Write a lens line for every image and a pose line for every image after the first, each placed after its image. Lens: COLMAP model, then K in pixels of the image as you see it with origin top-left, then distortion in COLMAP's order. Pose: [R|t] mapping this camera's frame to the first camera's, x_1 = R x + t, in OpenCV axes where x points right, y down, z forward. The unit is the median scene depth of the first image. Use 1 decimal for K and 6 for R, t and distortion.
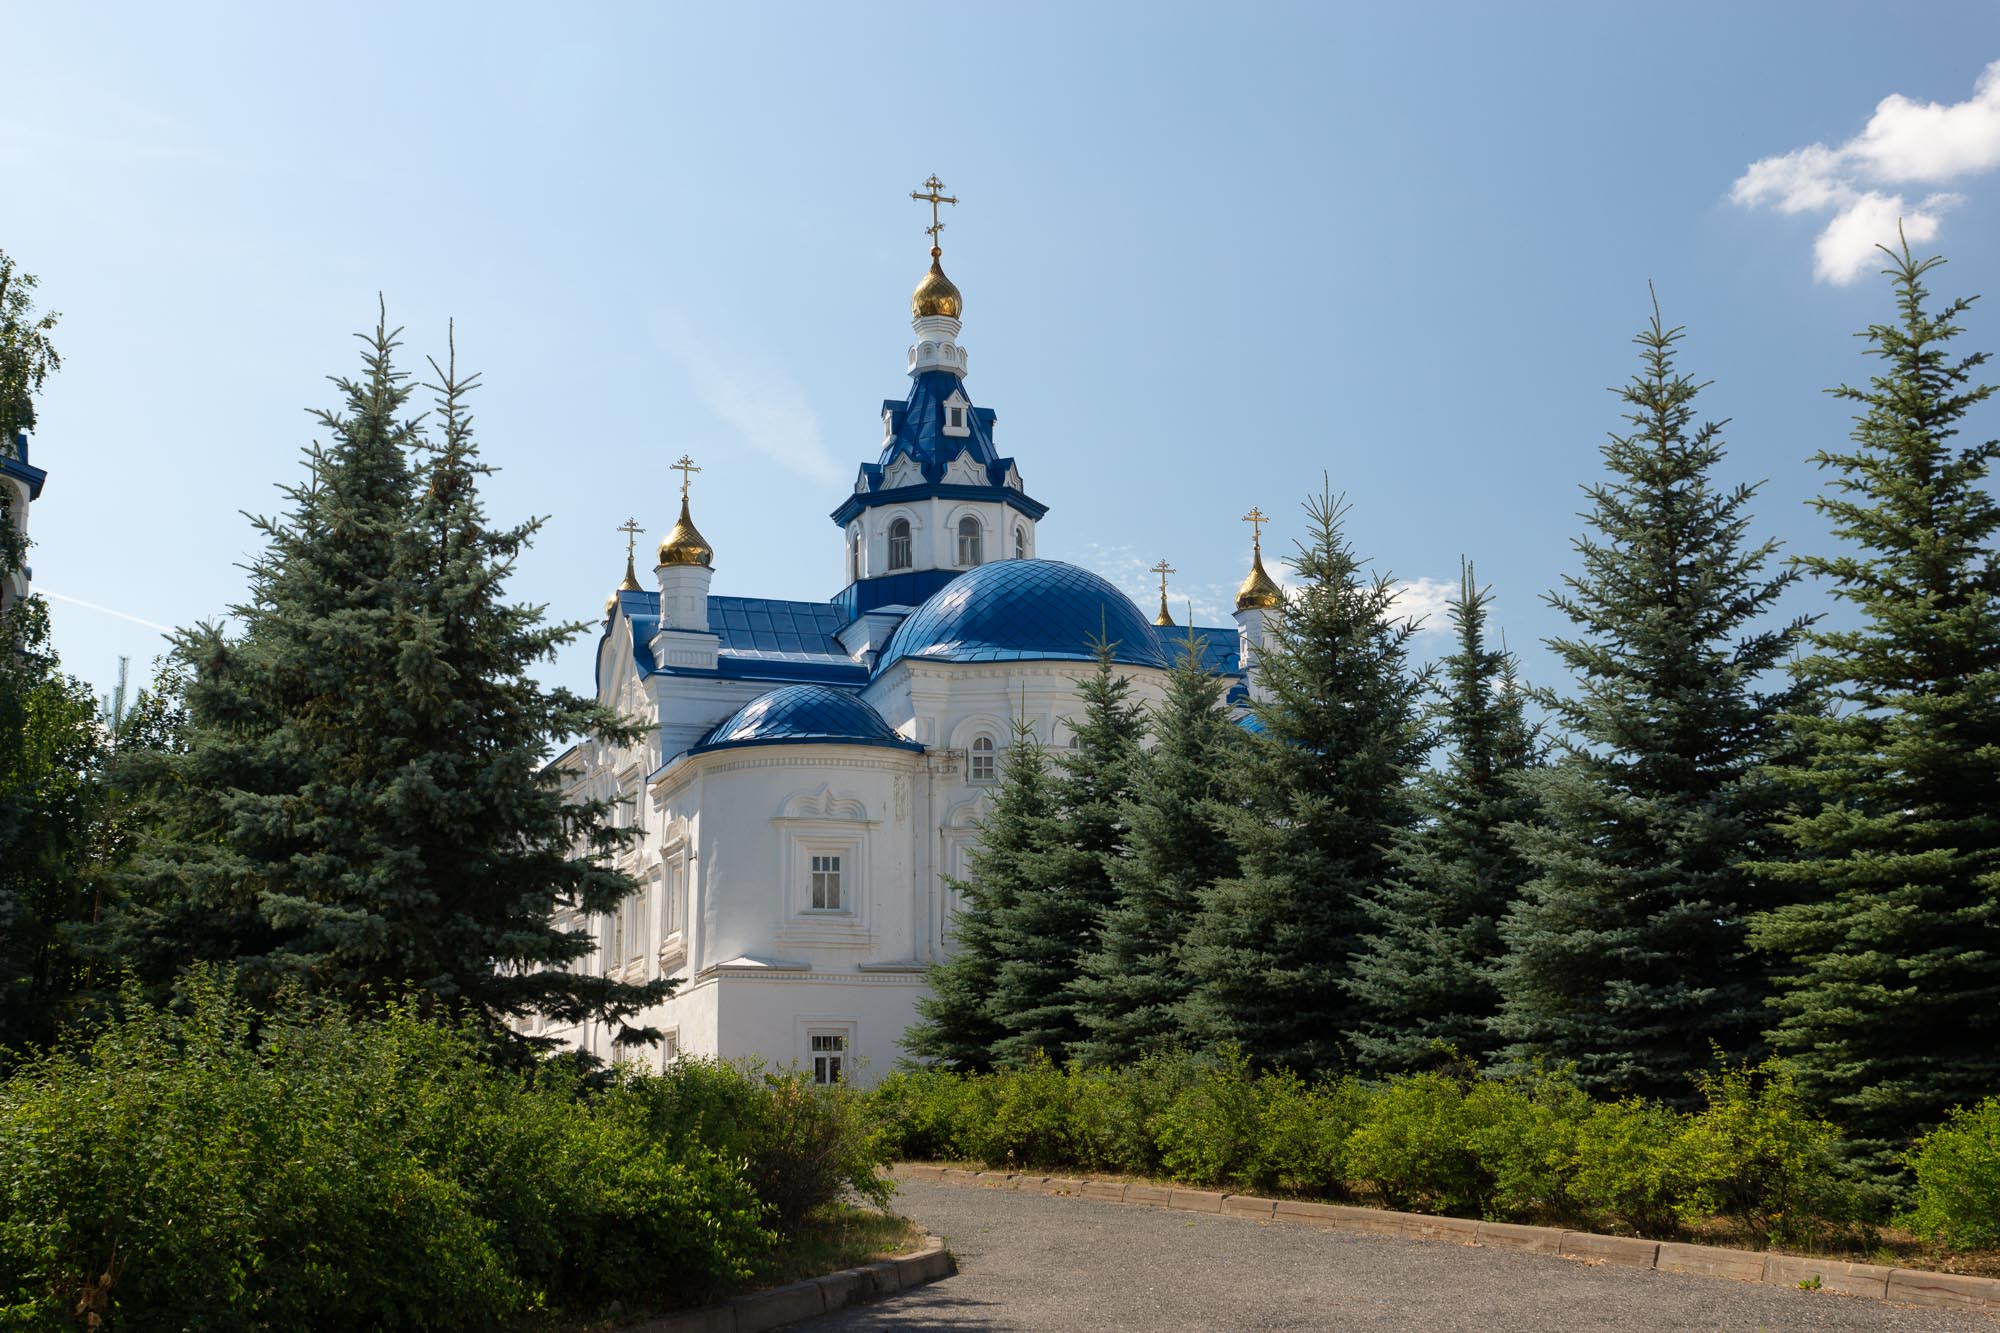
lens RADIAL K [[2294.8, 0, 1000.0], [0, 2294.8, 666.5], [0, 0, 1]] dist [-0.011483, -0.025826]
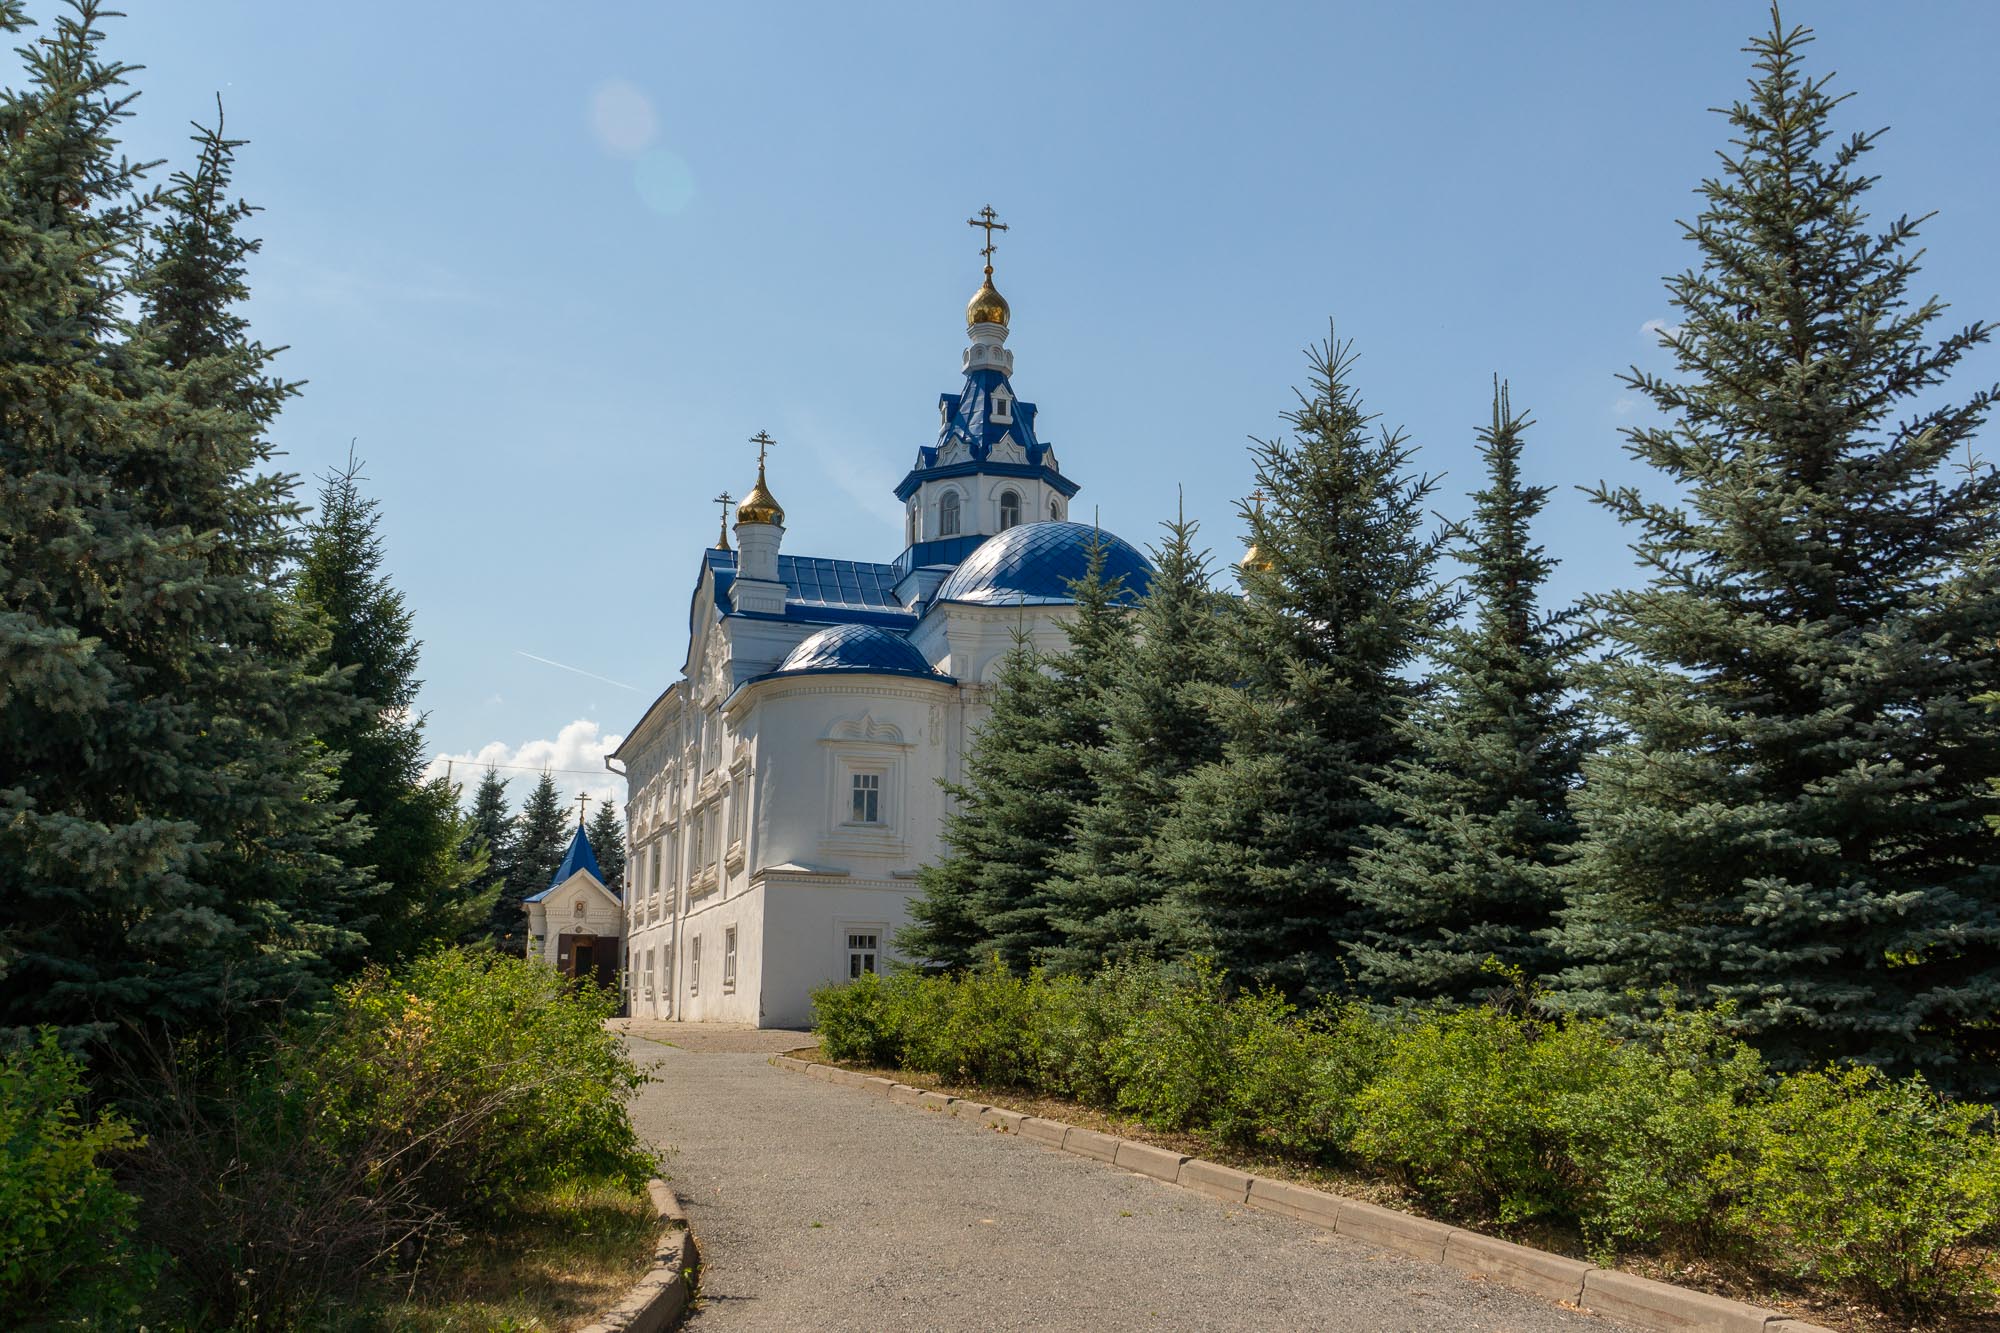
lens RADIAL K [[1681.7, 0, 1000.0], [0, 1681.7, 666.5], [0, 0, 1]] dist [-0.005201, 0.001138]
pose [[0.998930, 0.016414, -0.043238, 0.045202], [-0.016442, 0.999865, -0.000288, 0.054795], [0.043228, 0.000998, 0.999065, 0.344729]]
